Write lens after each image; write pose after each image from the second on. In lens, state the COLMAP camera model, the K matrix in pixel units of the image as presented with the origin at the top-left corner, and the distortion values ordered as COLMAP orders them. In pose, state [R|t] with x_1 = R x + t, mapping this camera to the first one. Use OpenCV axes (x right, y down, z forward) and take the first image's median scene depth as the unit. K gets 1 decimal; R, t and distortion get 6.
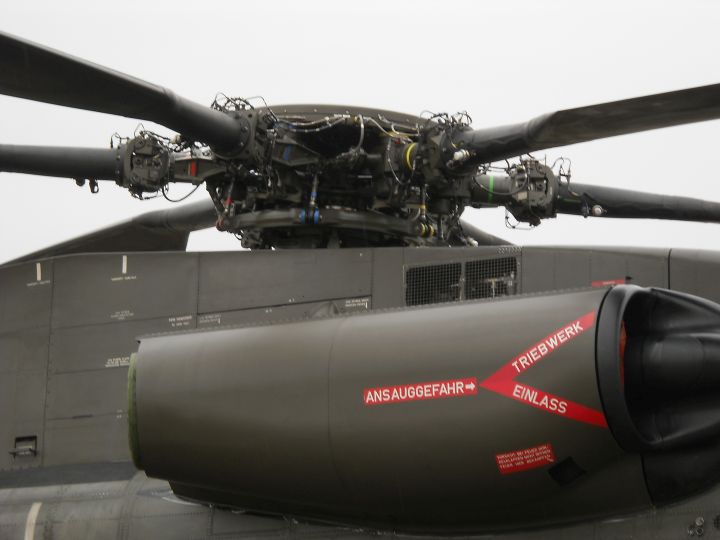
lens RADIAL K [[2505.5, 0, 363.1], [0, 2505.5, 271.0], [0, 0, 1]] dist [-0.195569, 0.000000]
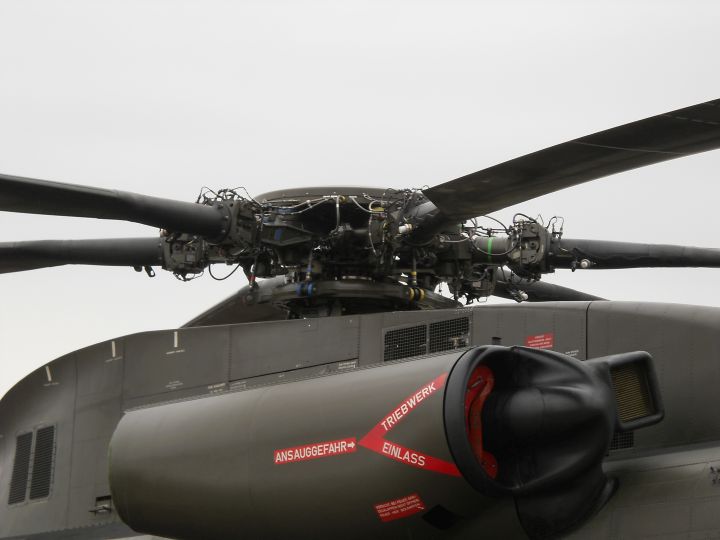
lens RADIAL K [[2505.5, 0, 358.0], [0, 2505.5, 269.4], [0, 0, 1]] dist [-0.195569, 0.000000]
pose [[0.965002, -0.066078, -0.253783, 0.283776], [0.064881, 0.997807, -0.013092, -0.014655], [0.254091, -0.003832, 0.967173, -0.067794]]
